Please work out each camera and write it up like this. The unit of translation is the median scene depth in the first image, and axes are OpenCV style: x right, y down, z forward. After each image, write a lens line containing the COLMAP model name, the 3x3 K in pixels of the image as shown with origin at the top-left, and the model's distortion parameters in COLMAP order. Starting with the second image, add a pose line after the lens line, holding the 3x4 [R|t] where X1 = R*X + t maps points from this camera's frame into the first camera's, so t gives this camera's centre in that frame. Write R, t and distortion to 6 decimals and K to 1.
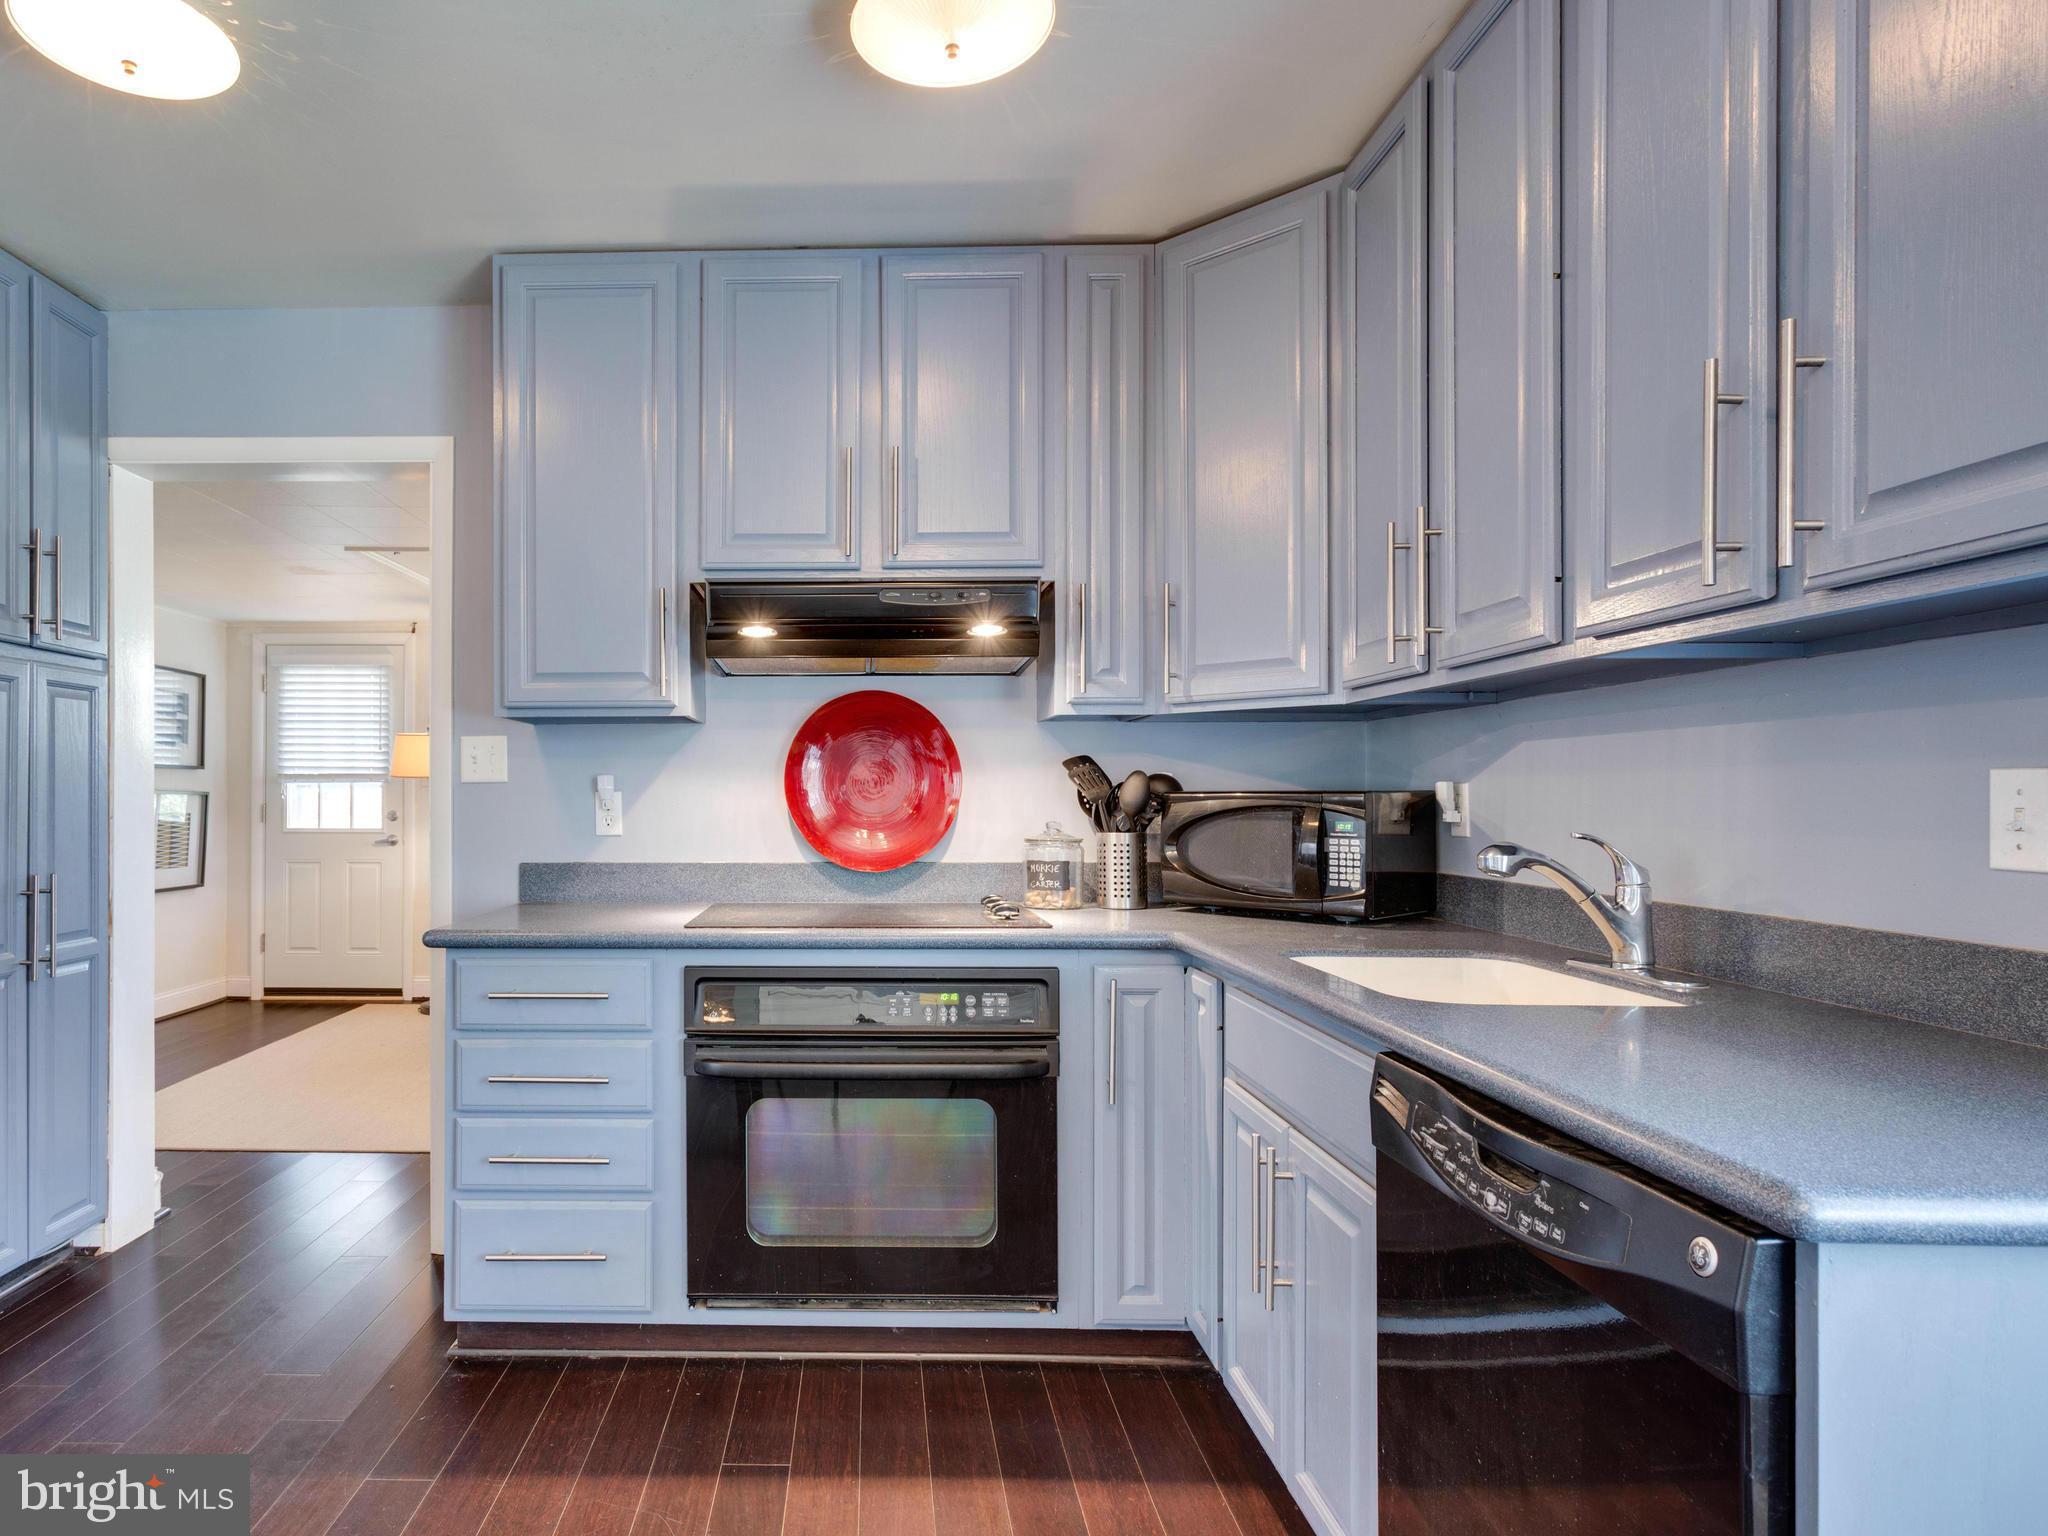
lens RADIAL K [[1457.0, 0, 1024.0], [0, 1457.0, 768.0], [0, 0, 1]] dist [0.047569, 0.004282]
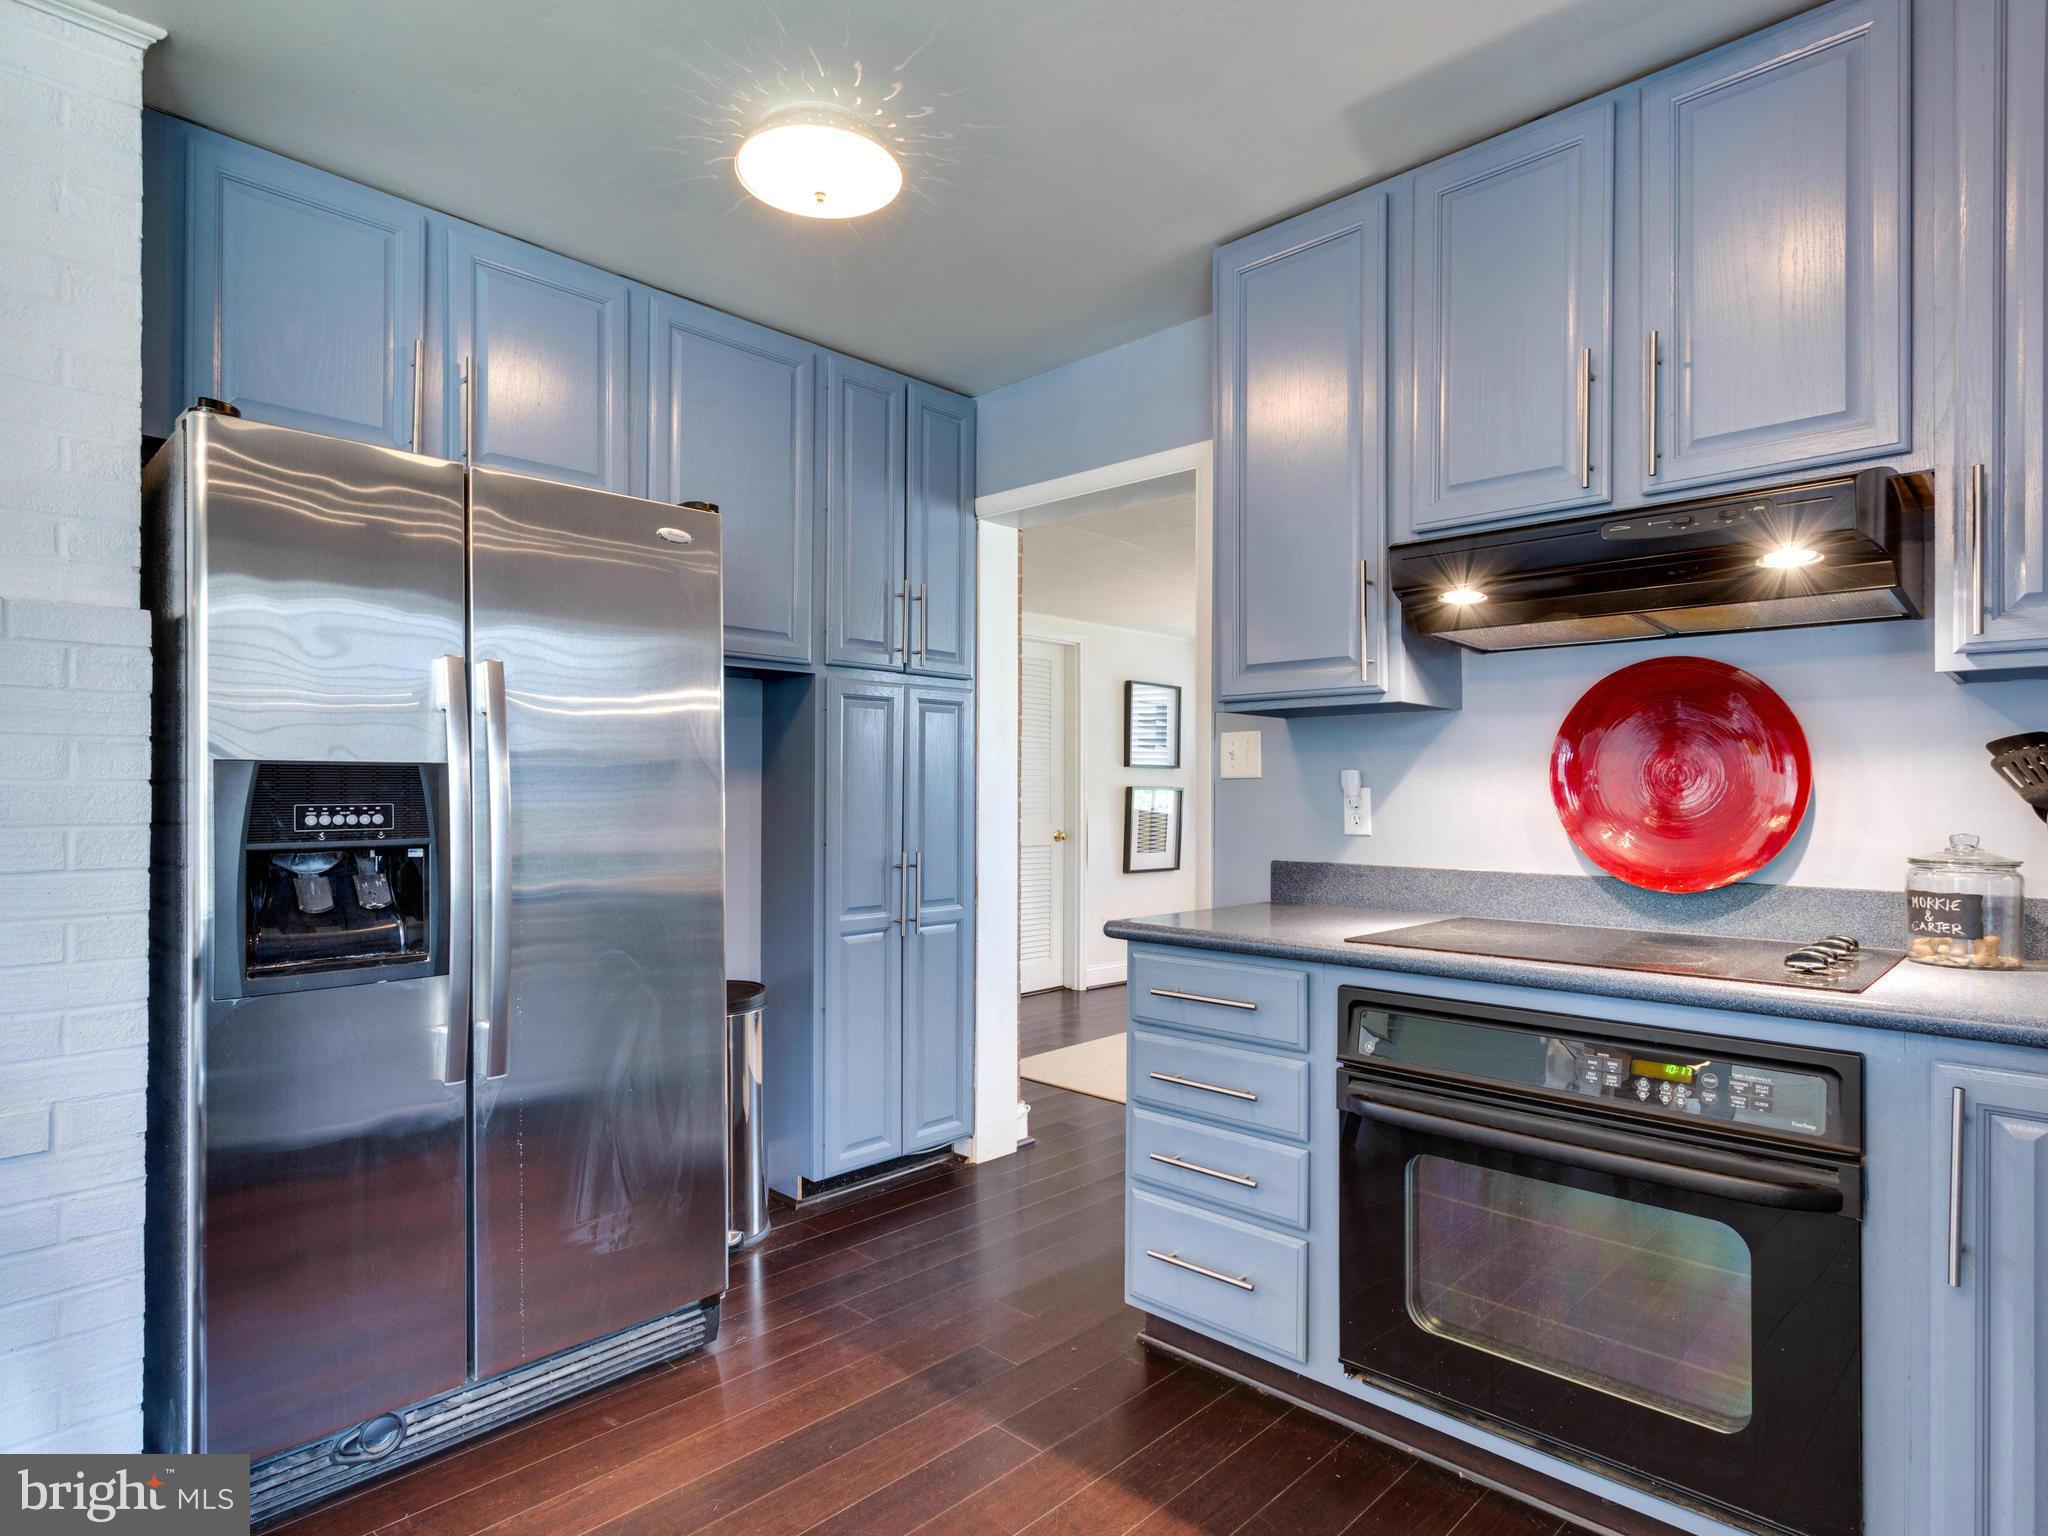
lens RADIAL K [[1354.9, 0, 752.3], [0, 1354.9, 763.6], [0, 0, 1]] dist [0.019836, 0.000223]
pose [[0.623738, -0.013157, -0.781523, 0.174209], [0.011357, 0.999905, -0.007769, 0.003881], [0.781551, -0.004030, 0.623828, 0.193218]]
